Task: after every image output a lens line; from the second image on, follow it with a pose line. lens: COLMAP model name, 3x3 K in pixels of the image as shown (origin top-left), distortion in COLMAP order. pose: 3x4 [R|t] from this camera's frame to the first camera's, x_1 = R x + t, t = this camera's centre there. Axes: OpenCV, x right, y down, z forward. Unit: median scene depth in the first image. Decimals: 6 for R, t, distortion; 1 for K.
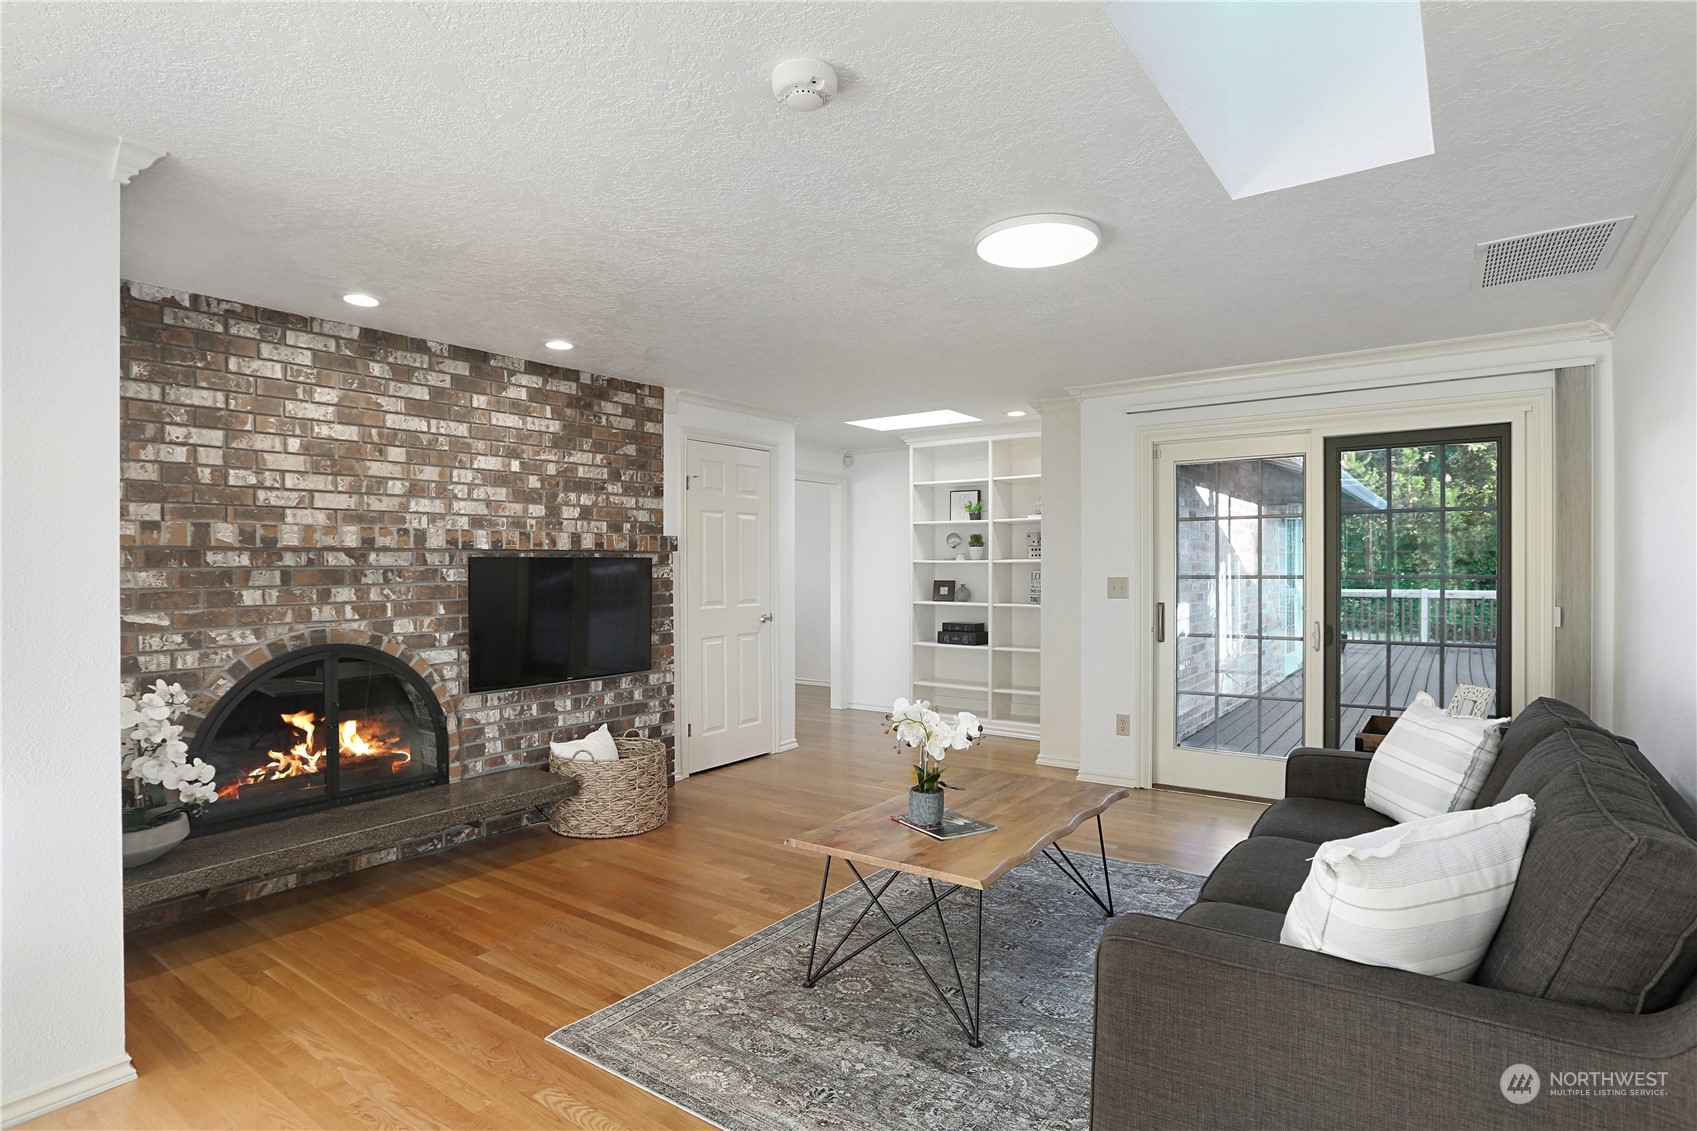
lens RADIAL K [[828.3, 0, 848.5], [0, 828.3, 565.5], [0, 0, 1]] dist [-0.028814, 0.000936]
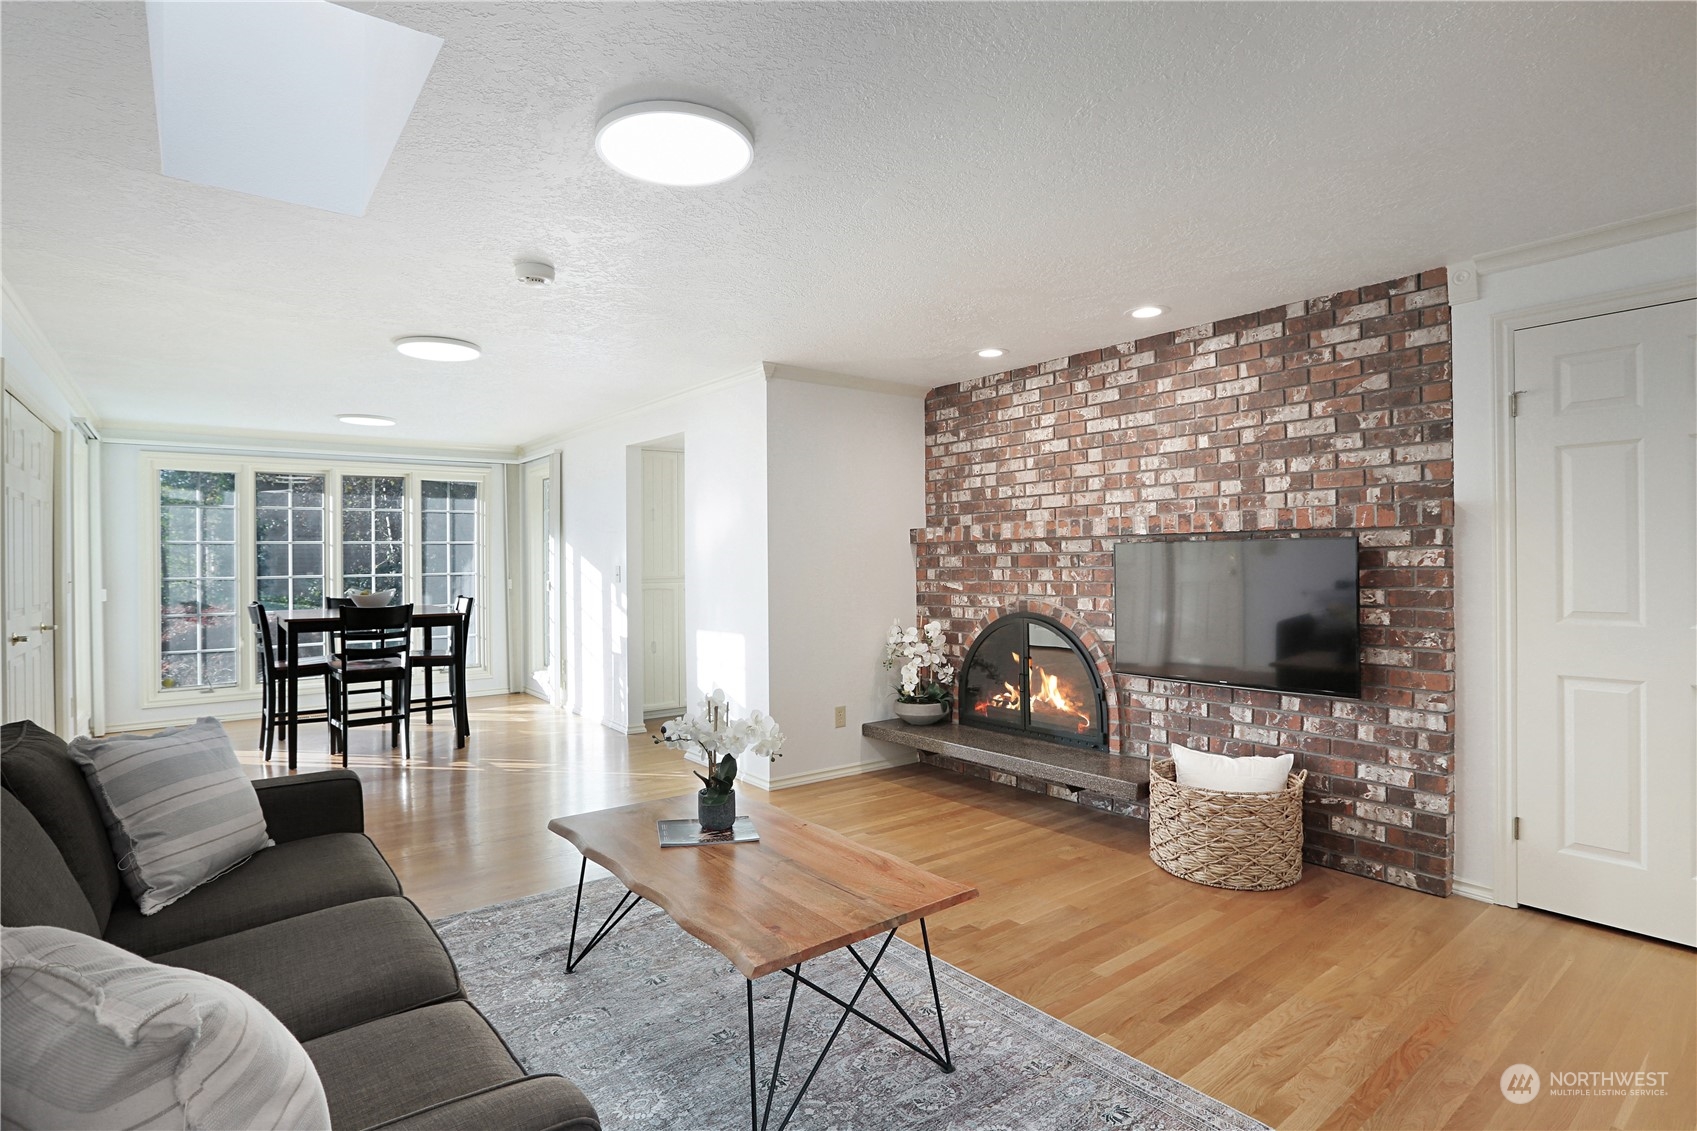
lens RADIAL K [[828.3, 0, 848.5], [0, 828.3, 565.5], [0, 0, 1]] dist [-0.028814, 0.000936]
pose [[-0.227853, 0.007081, -0.973670, 0.617961], [0.004609, 0.999970, 0.006194, 0.010092], [0.973685, -0.003076, -0.227879, 0.875277]]
